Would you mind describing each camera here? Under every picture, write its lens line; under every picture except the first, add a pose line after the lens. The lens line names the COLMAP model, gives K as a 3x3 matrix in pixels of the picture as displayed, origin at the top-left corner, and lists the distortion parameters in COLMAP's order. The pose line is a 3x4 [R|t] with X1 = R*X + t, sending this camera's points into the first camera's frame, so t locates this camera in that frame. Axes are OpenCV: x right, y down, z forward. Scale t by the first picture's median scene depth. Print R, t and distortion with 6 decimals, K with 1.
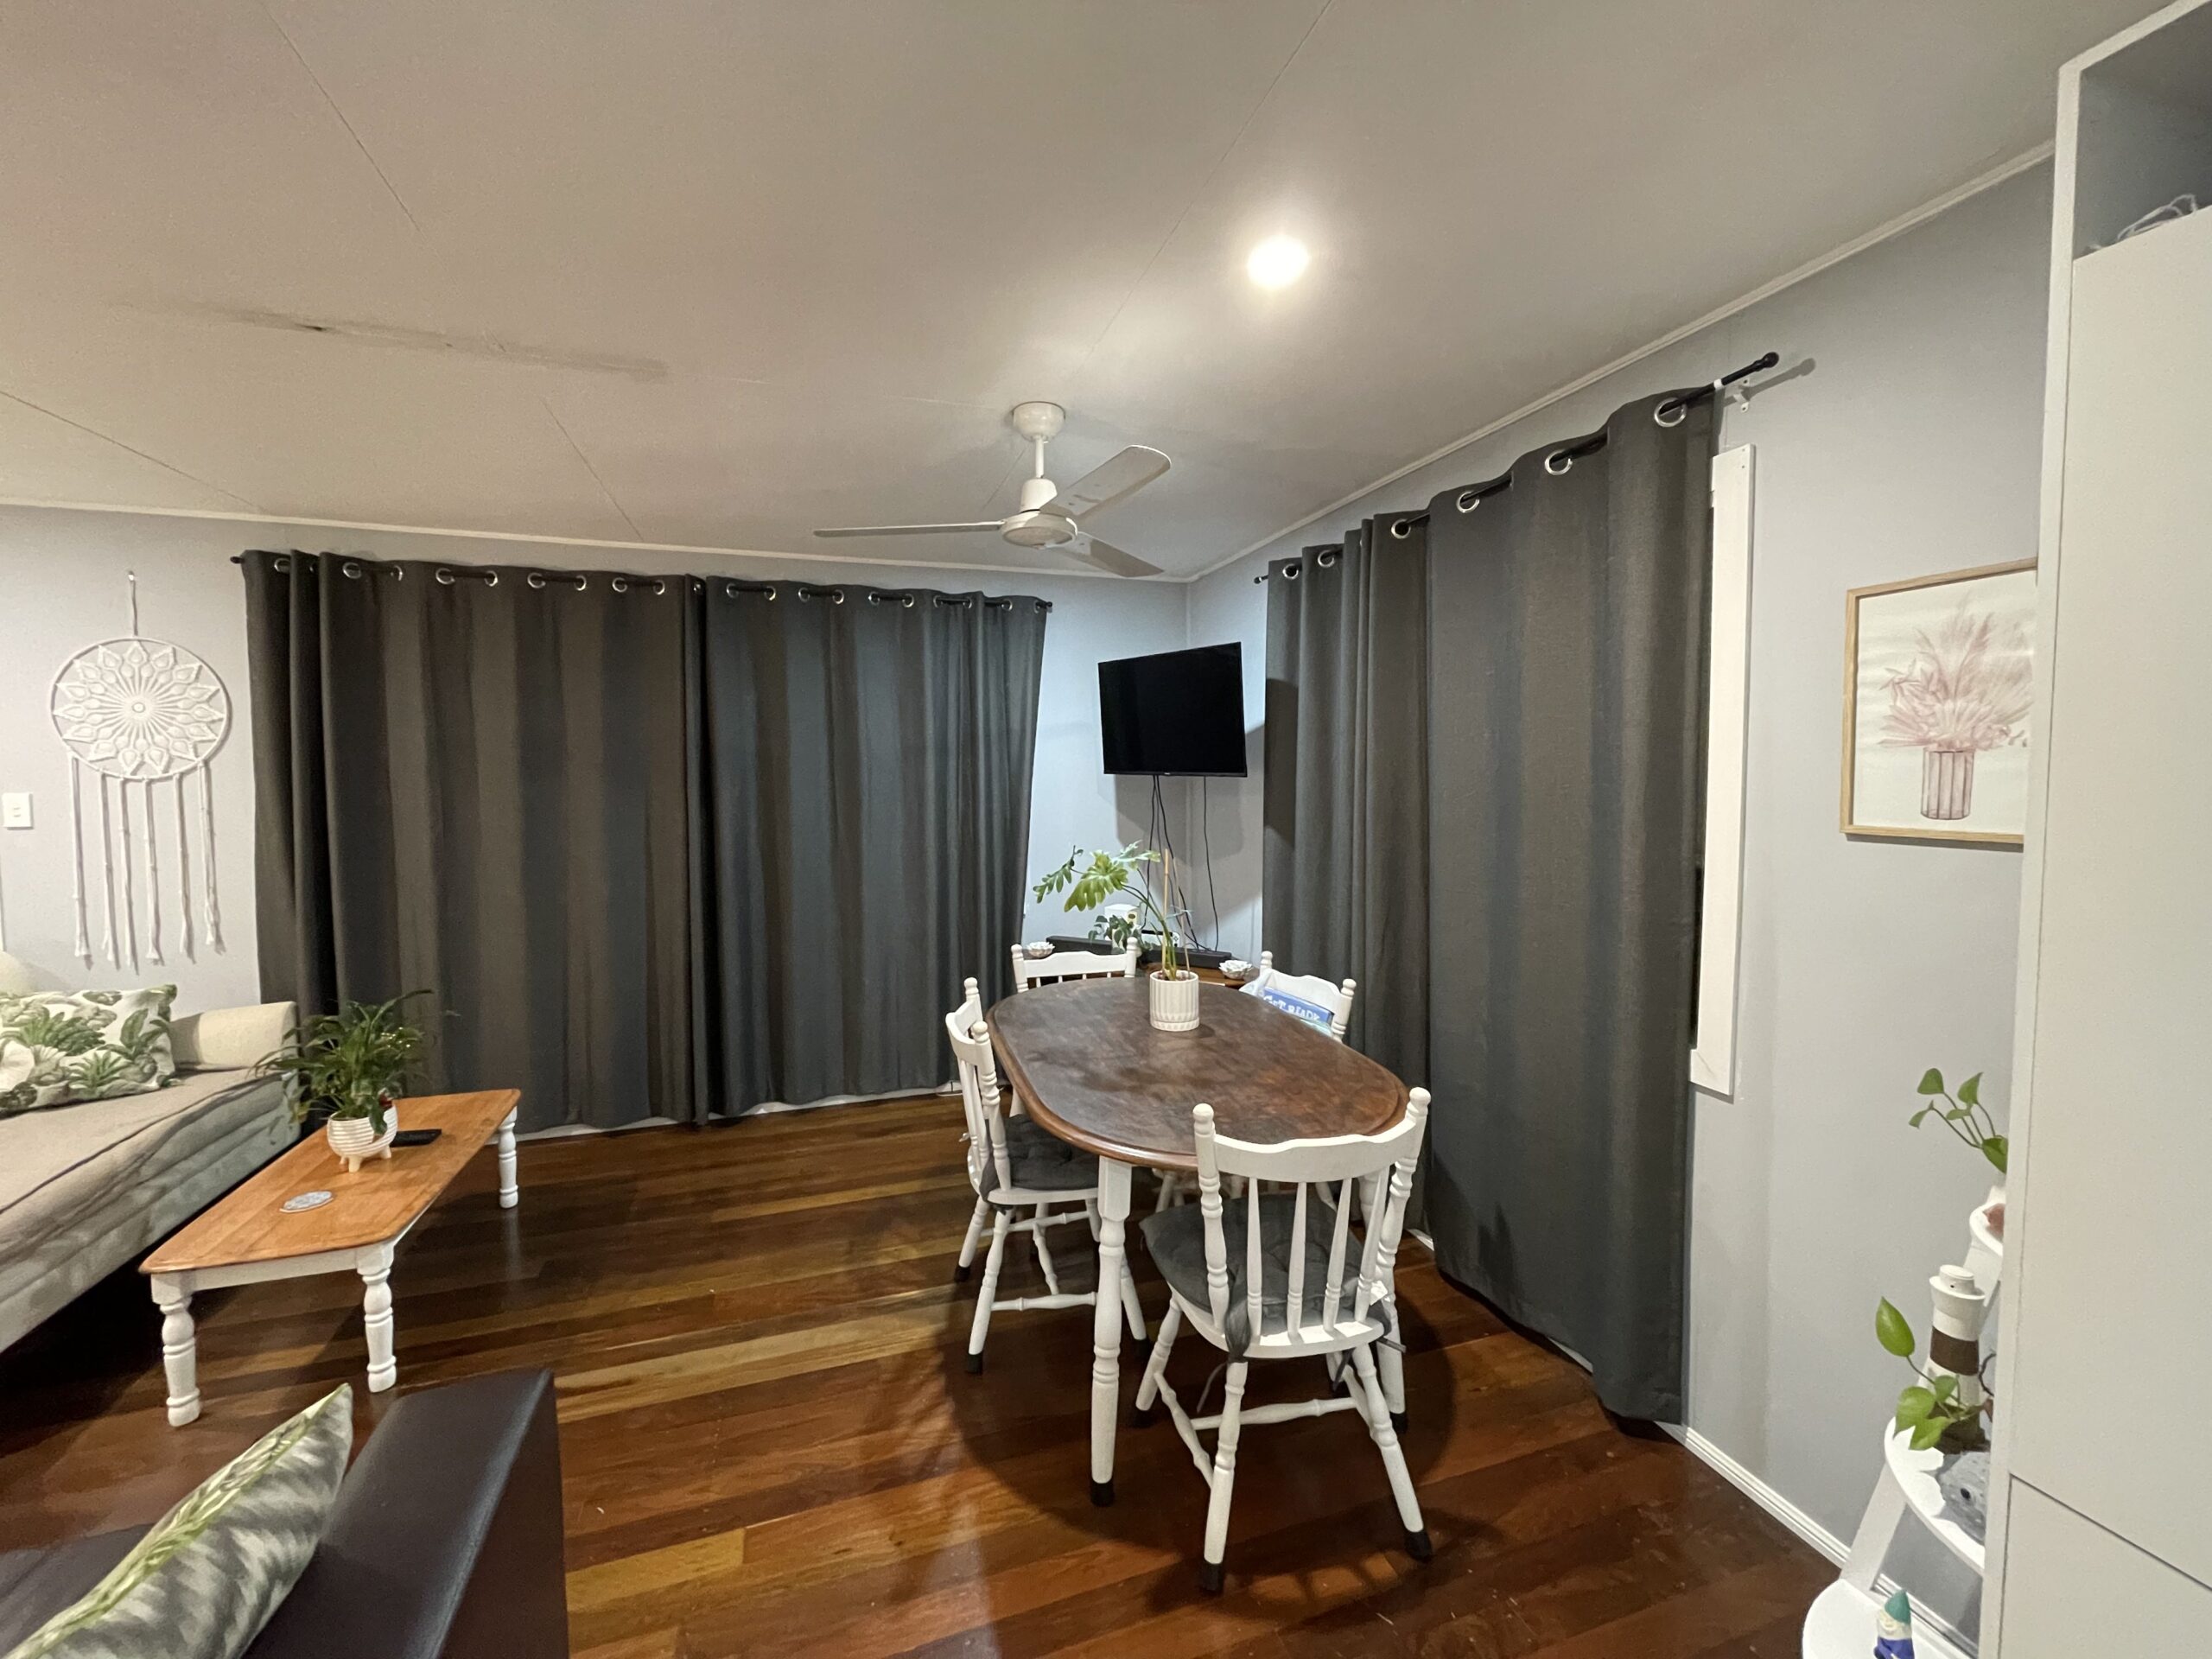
lens RADIAL K [[897.3, 0, 1096.7], [0, 897.3, 813.7], [0, 0, 1]] dist [0.000177, -0.000037]
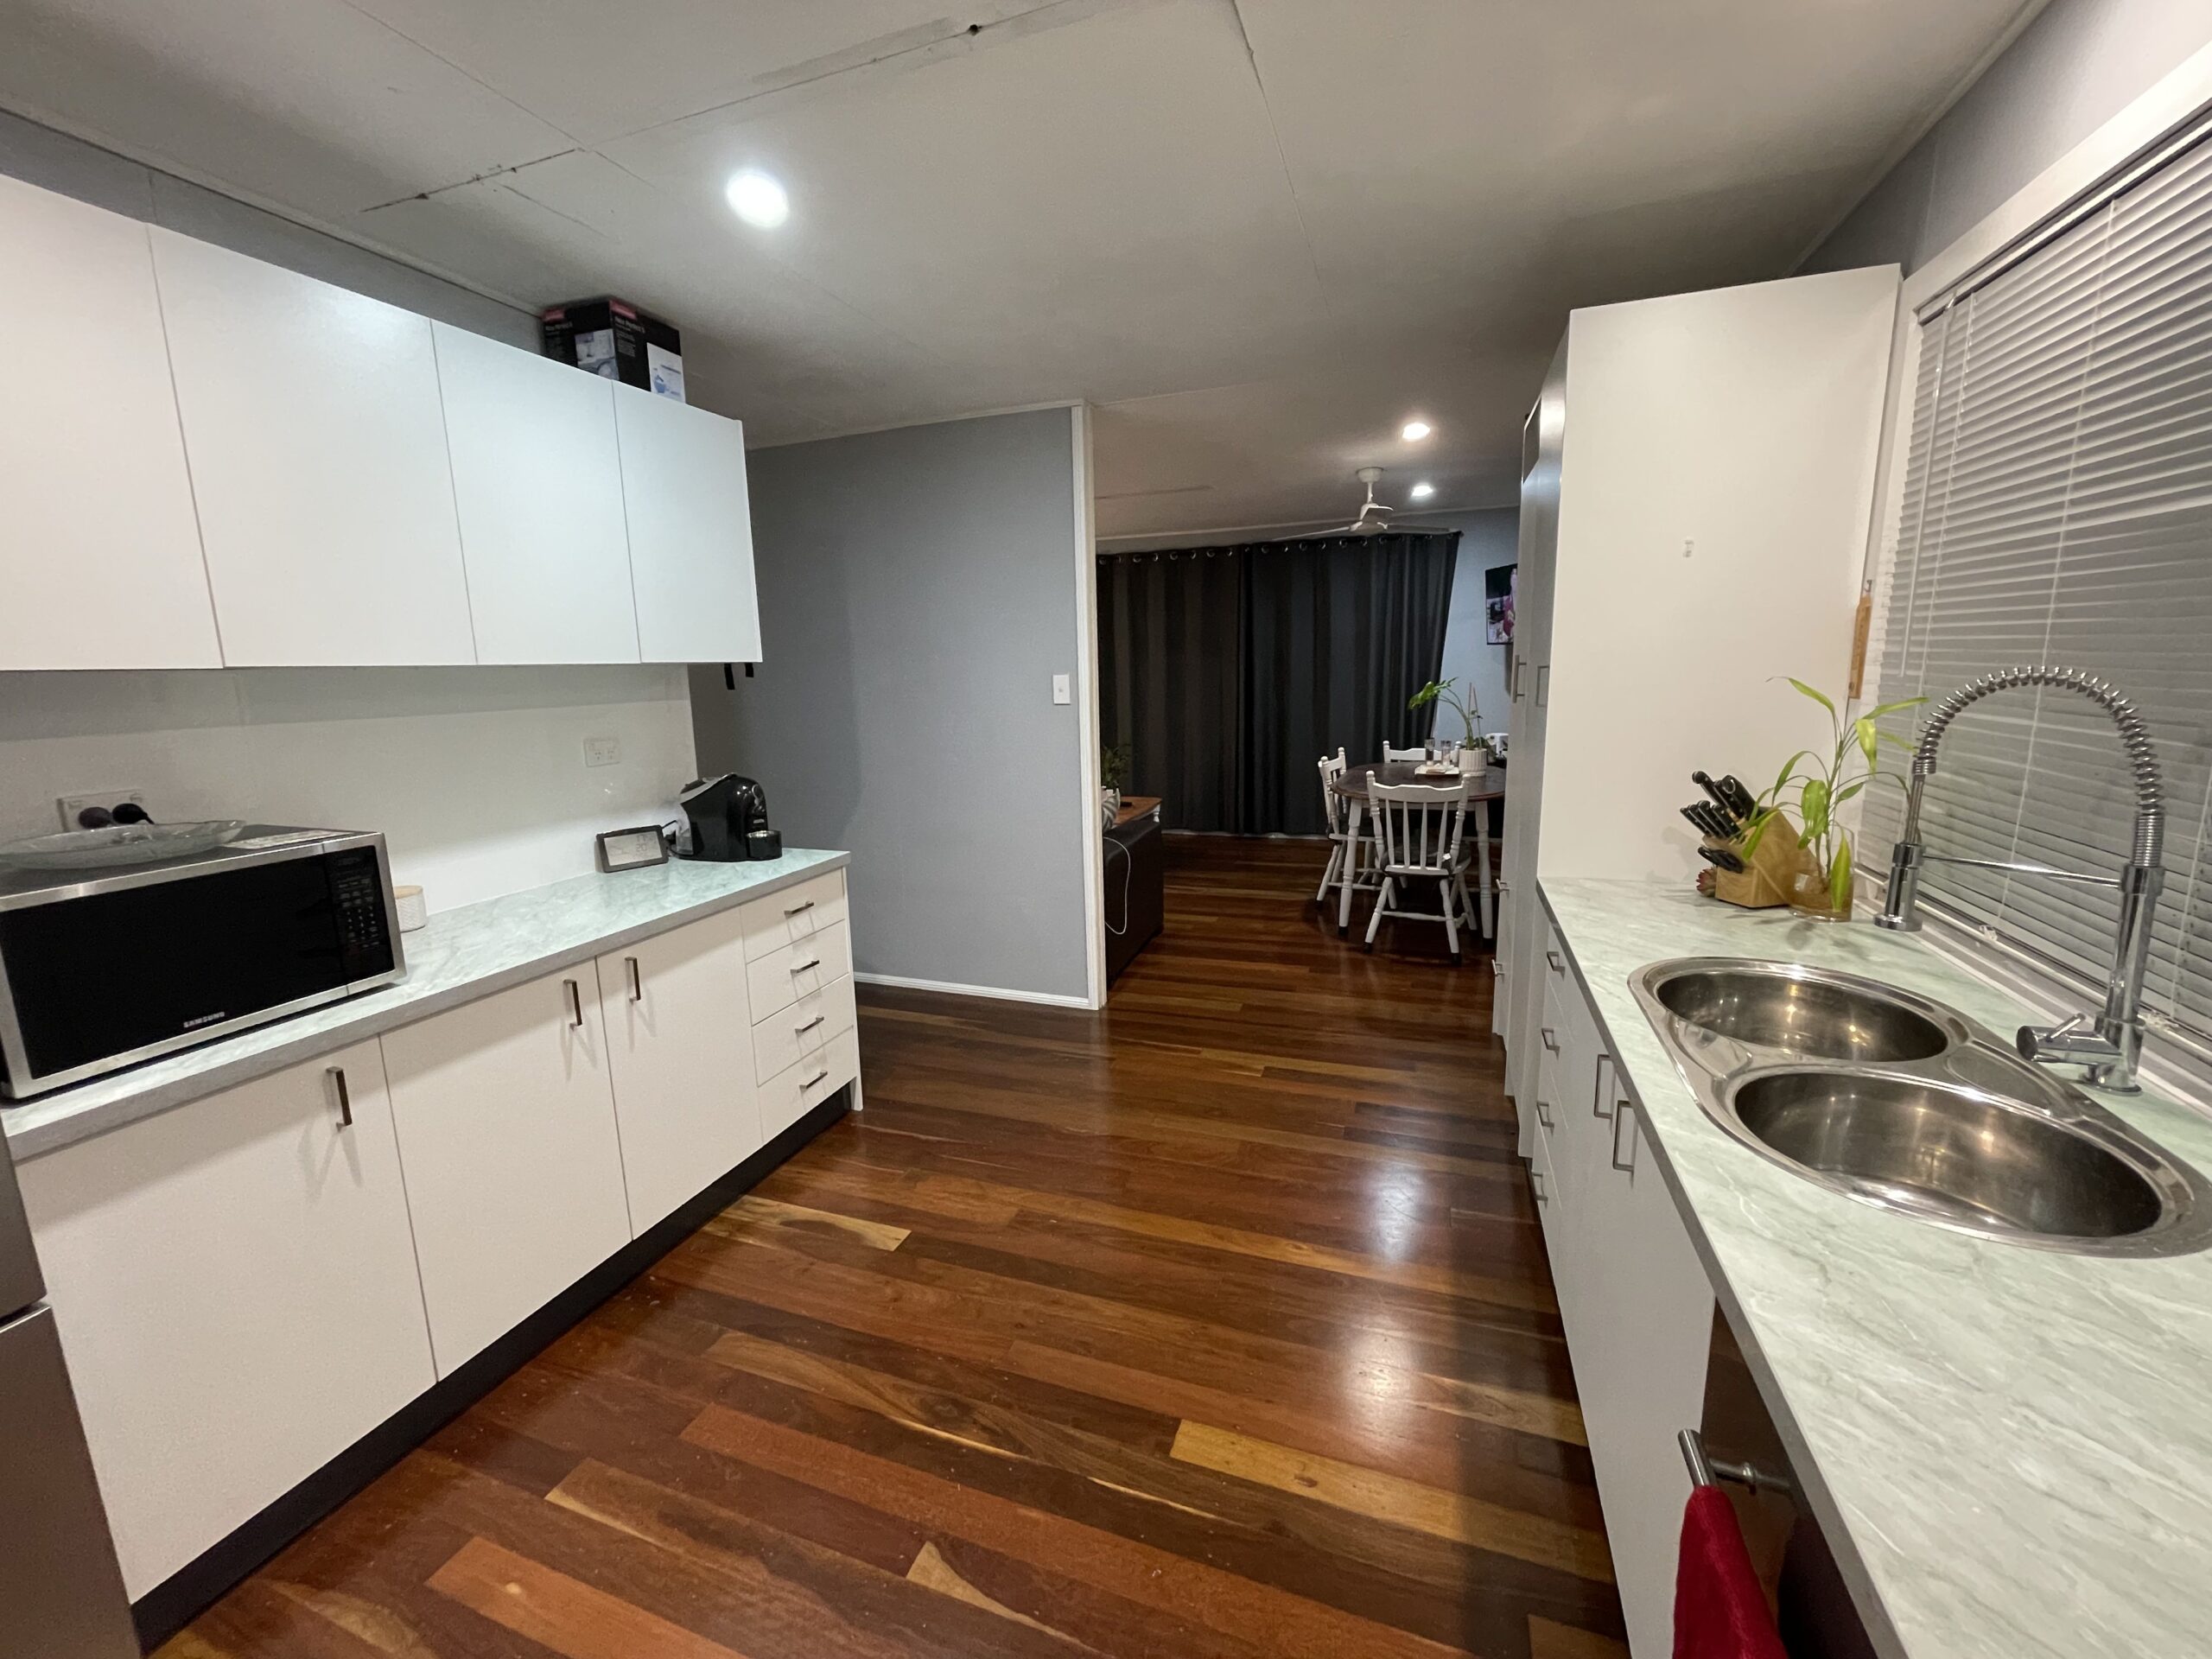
lens RADIAL K [[897.3, 0, 1096.7], [0, 897.3, 813.7], [0, 0, 1]] dist [0.000177, -0.000037]
pose [[0.787420, 0.089063, -0.609949, 0.507336], [-0.010626, 0.991321, 0.131032, 0.052696], [0.616326, -0.096695, 0.781532, -0.720591]]
